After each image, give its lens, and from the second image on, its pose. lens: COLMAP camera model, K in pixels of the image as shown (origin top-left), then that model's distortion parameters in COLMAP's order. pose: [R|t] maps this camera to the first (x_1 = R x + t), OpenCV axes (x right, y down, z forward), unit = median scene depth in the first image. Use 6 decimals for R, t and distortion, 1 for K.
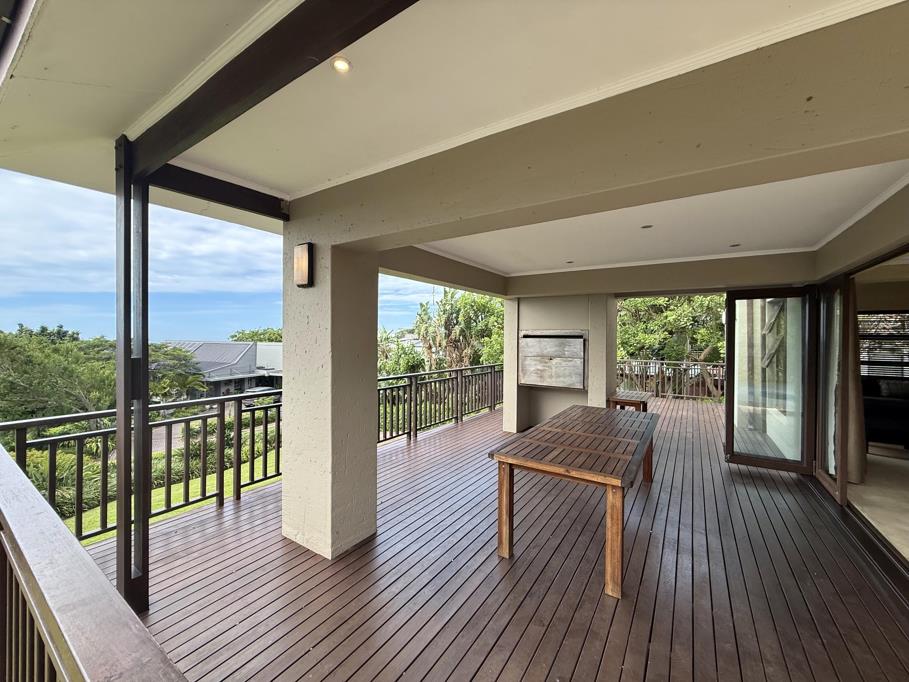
lens RADIAL K [[362.2, 0, 454.5], [0, 362.2, 341.0], [0, 0, 1]] dist [-0.000780, 0.000036]
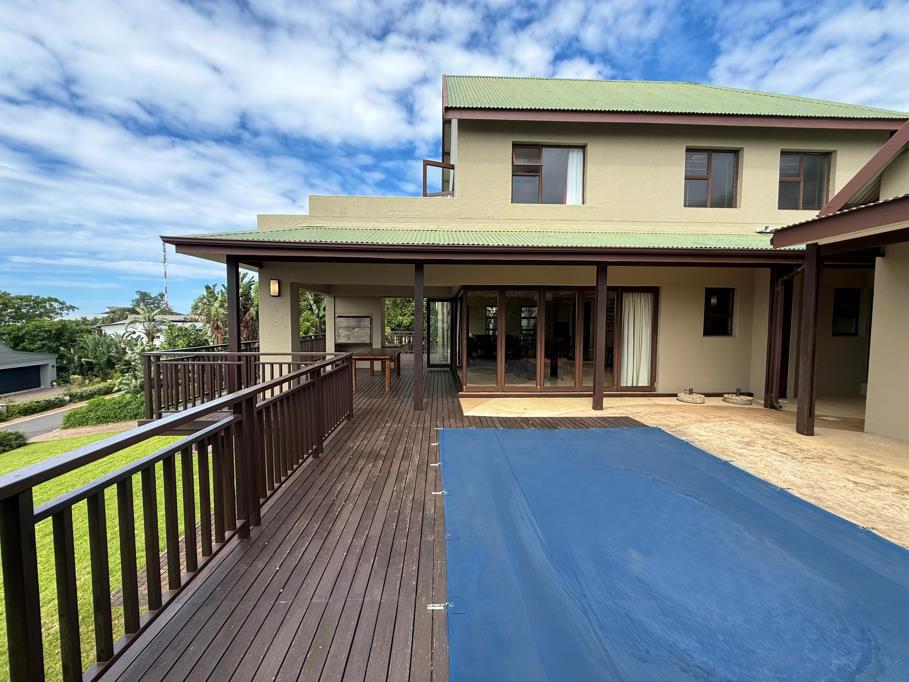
lens RADIAL K [[359.7, 0, 453.8], [0, 359.7, 344.0], [0, 0, 1]] dist [0.000917, 0.000393]
pose [[0.812997, -0.039703, 0.580912, -0.392959], [0.005589, 0.998159, 0.060398, 0.017200], [-0.582241, -0.045857, 0.811722, -0.817574]]
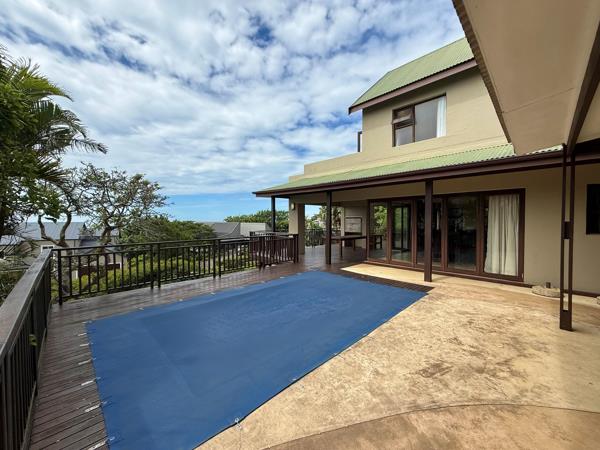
lens RADIAL K [[239.1, 0, 300.0], [0, 239.1, 225.0], [0, 0, 1]] dist [-0.000780, 0.000036]
pose [[0.977254, -0.001263, -0.212070, 0.244224], [0.003616, 0.999936, 0.010707, 0.028193], [0.212043, -0.011231, 0.977196, -1.298100]]
